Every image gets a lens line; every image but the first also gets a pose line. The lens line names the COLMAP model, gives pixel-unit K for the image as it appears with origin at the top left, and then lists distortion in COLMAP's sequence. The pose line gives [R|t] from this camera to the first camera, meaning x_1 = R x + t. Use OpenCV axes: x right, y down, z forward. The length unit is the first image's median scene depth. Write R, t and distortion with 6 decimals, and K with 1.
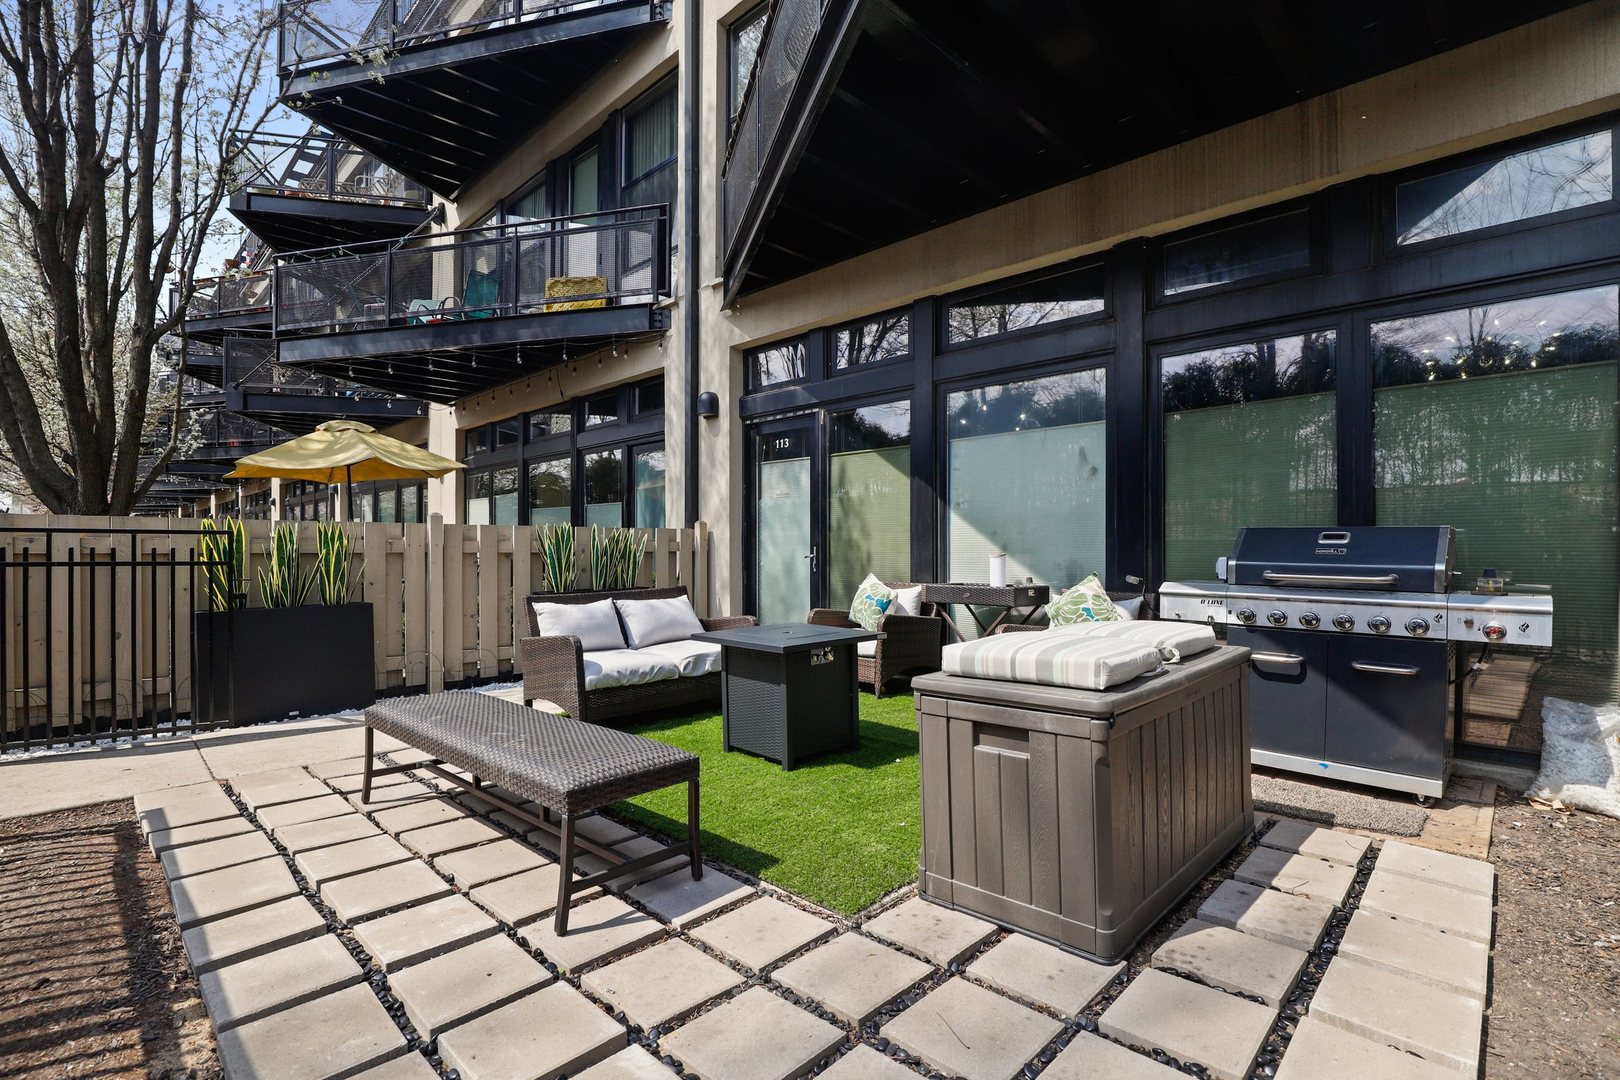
lens RADIAL K [[749.5, 0, 811.9], [0, 749.5, 543.1], [0, 0, 1]] dist [-0.010340, 0.002849]
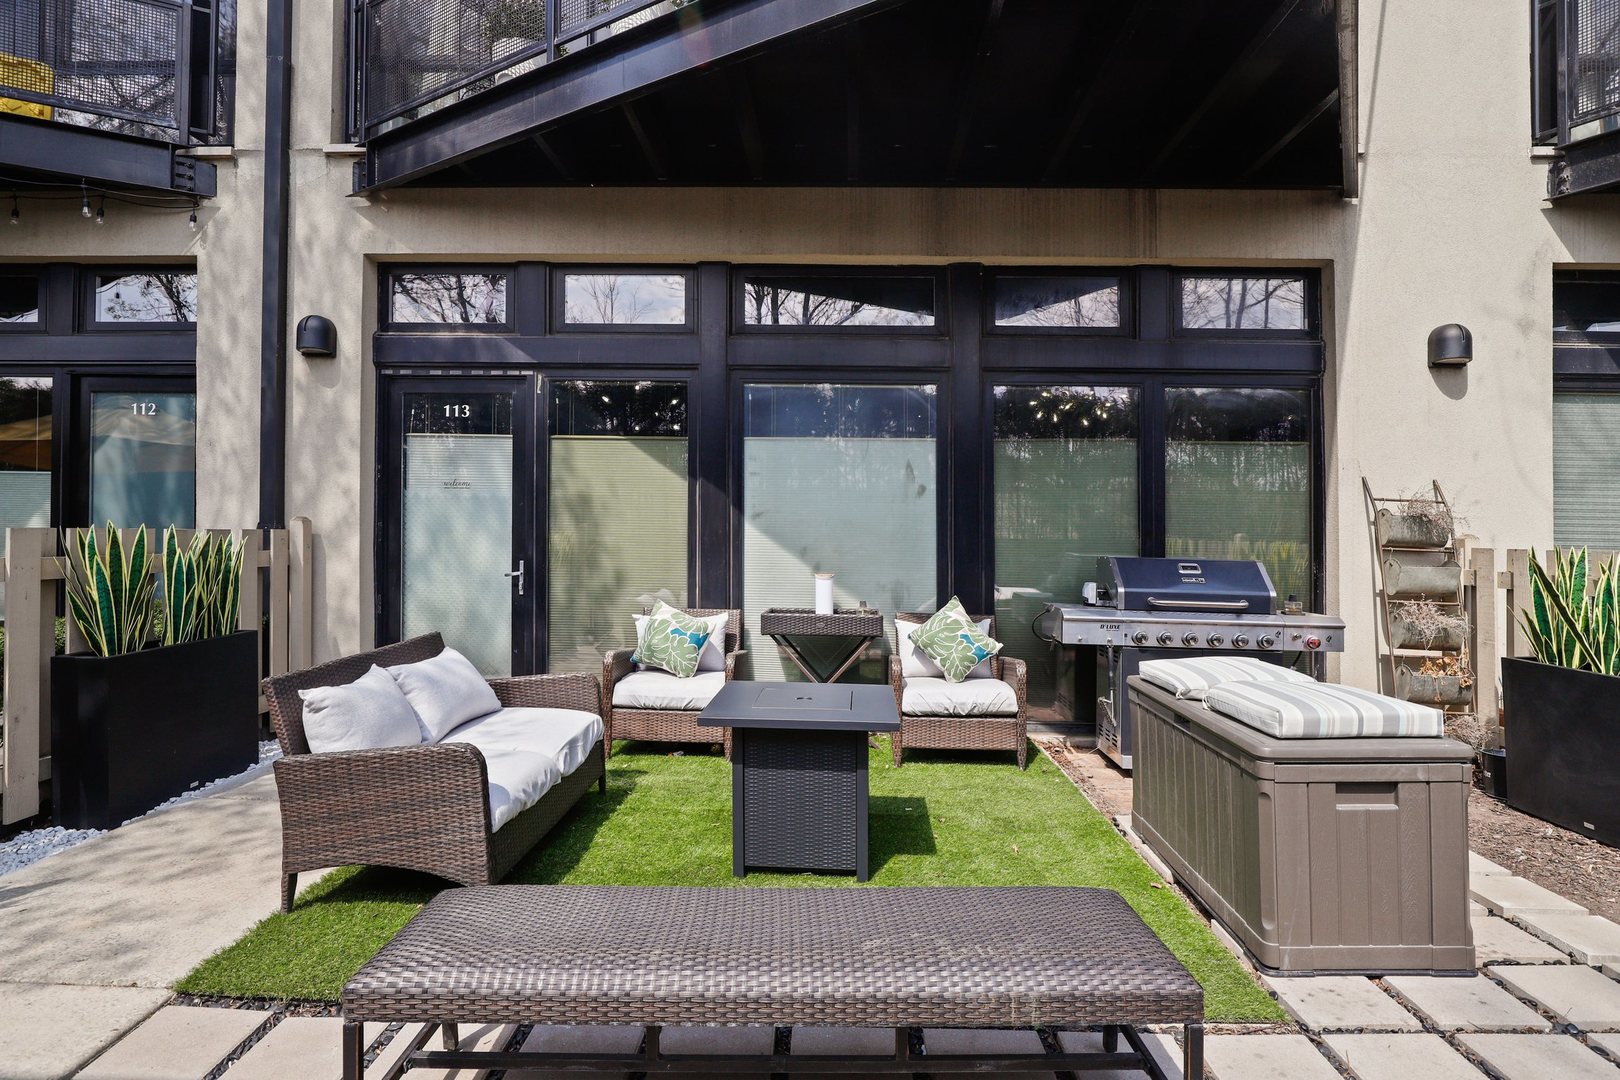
lens RADIAL K [[878.4, 0, 799.3], [0, 878.4, 511.2], [0, 0, 1]] dist [-0.004439, -0.002168]
pose [[0.745450, 0.027574, 0.665991, -0.483766], [-0.017717, 0.999611, -0.021556, -0.039746], [-0.666327, 0.004270, 0.745648, 0.253978]]
